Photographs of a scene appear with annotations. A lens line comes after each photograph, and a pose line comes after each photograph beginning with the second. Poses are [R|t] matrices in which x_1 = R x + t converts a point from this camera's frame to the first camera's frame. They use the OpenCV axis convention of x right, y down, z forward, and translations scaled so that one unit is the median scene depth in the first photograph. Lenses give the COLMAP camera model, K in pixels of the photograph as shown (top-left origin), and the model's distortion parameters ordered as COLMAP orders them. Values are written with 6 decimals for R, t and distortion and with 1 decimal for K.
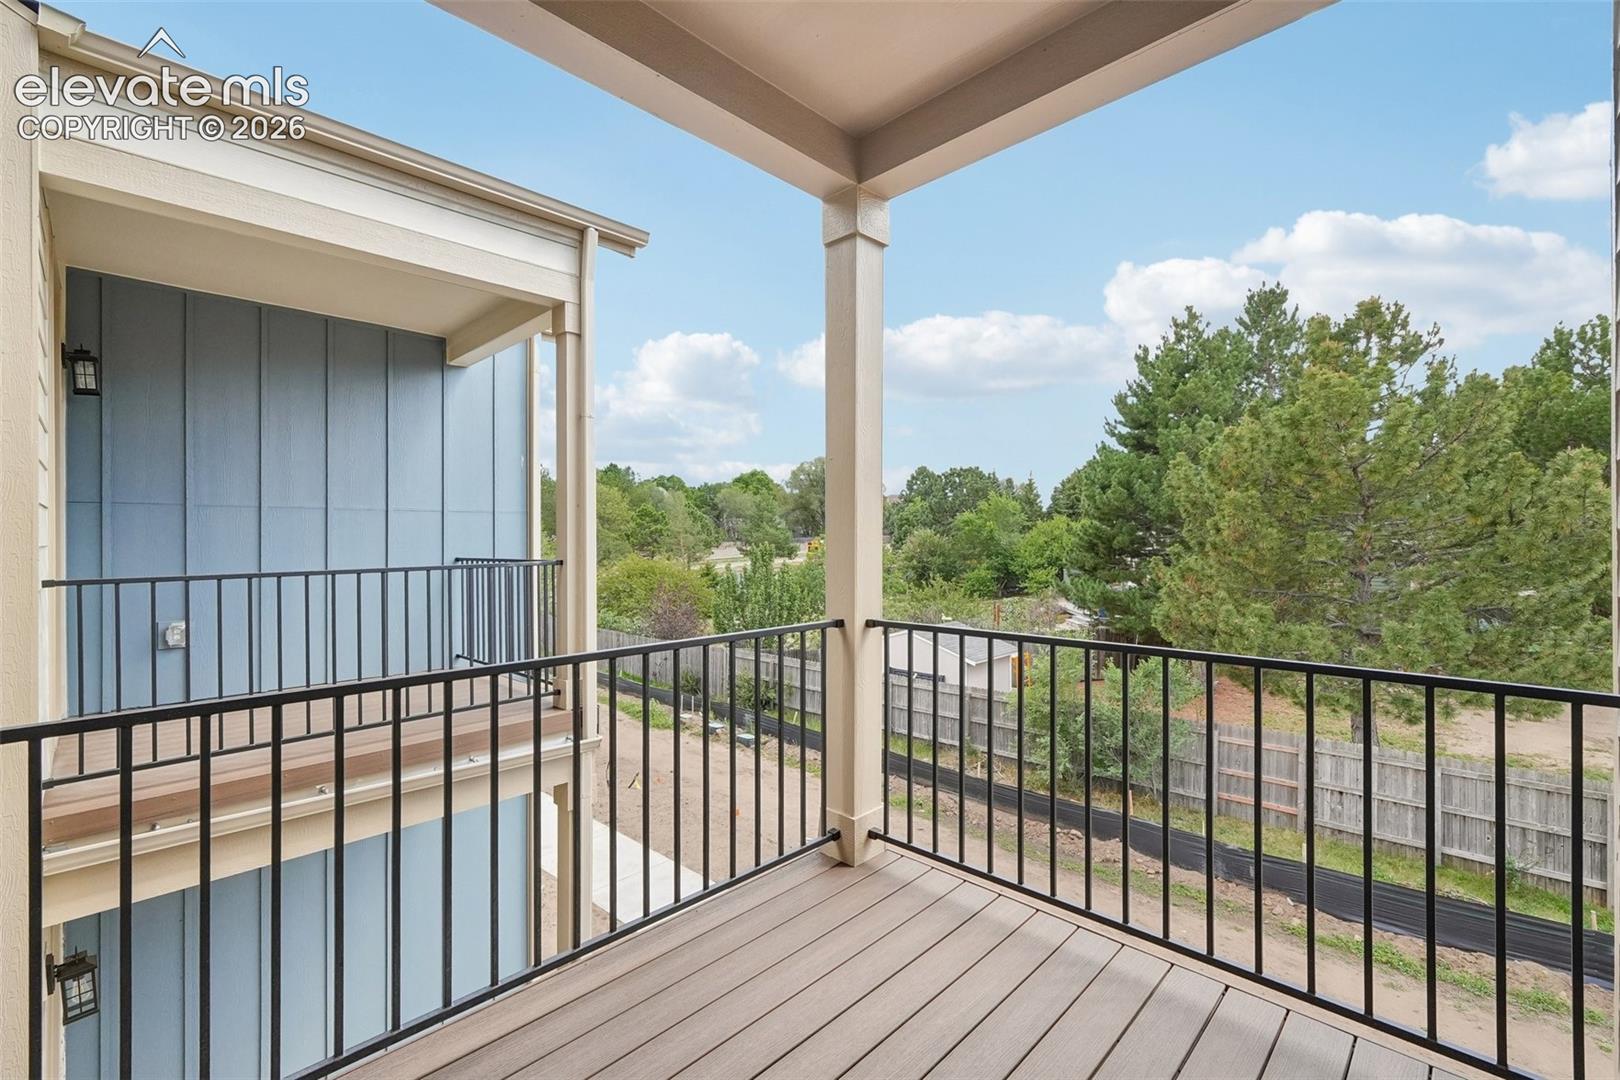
lens RADIAL K [[699.9, 0, 807.9], [0, 699.9, 534.3], [0, 0, 1]] dist [0.000783, 0.000122]
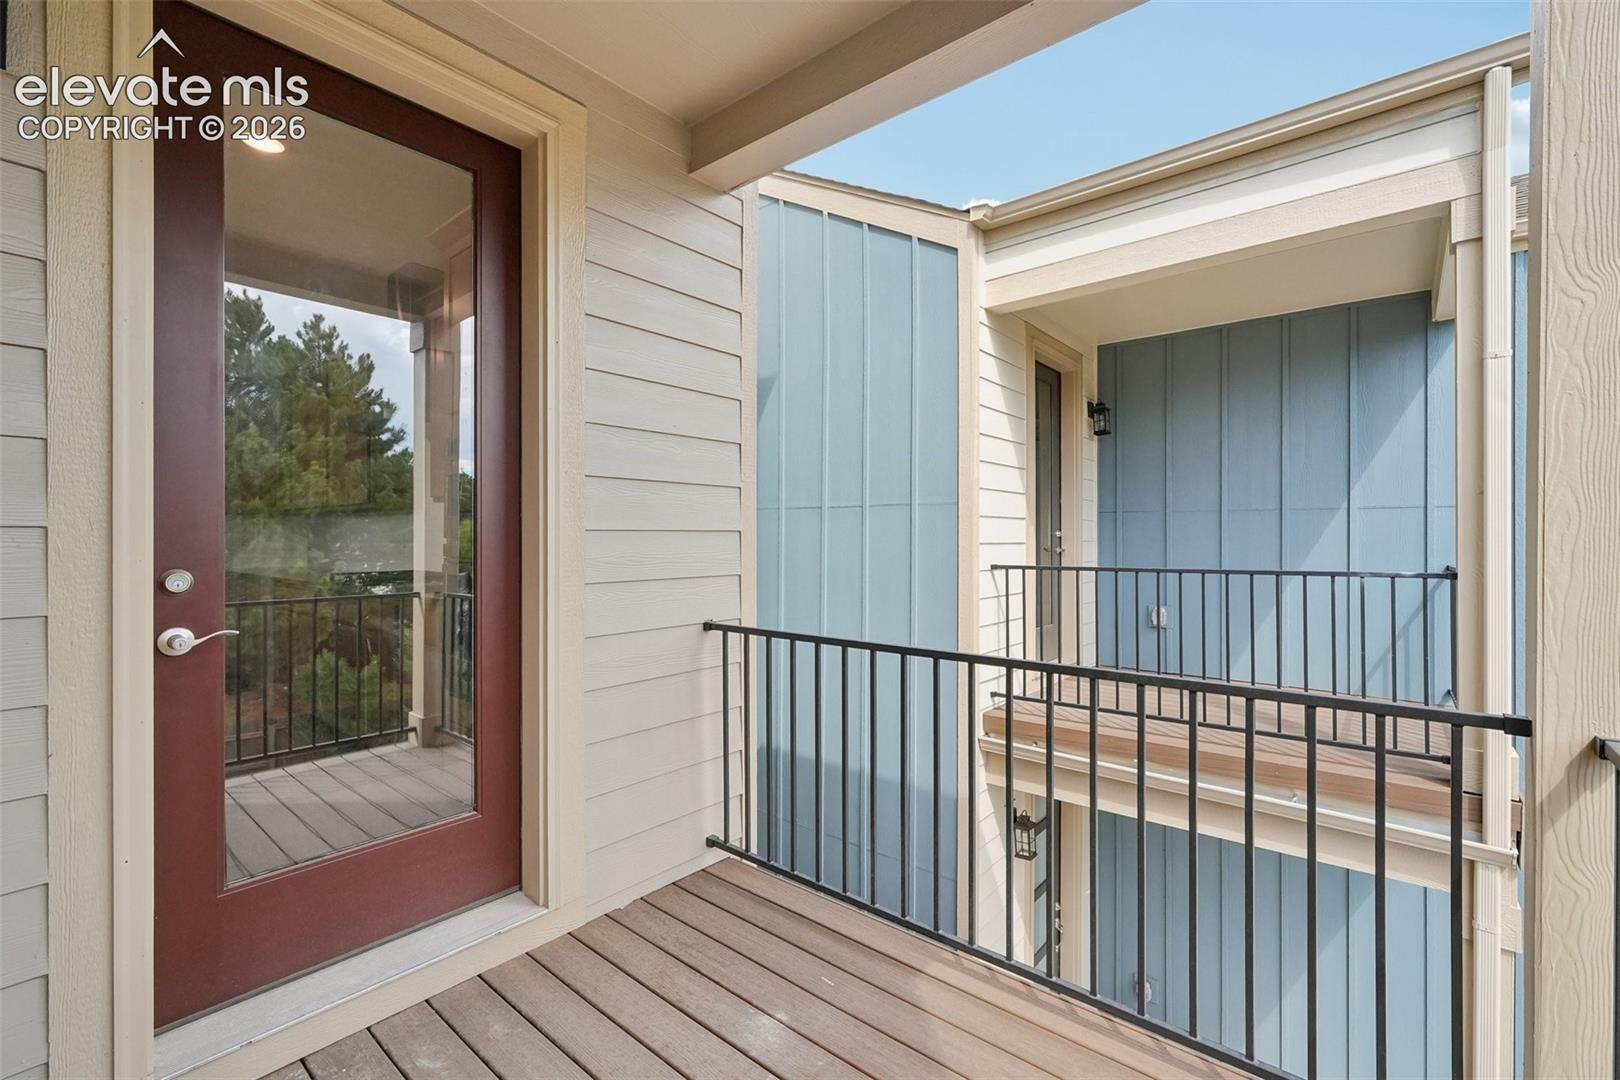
lens RADIAL K [[699.9, 0, 807.9], [0, 699.9, 534.3], [0, 0, 1]] dist [0.000783, 0.000122]
pose [[0.073366, -0.000452, -0.997305, 0.298260], [-0.000562, 1.000000, -0.000495, -0.000230], [0.997305, 0.000597, 0.073365, 0.311273]]
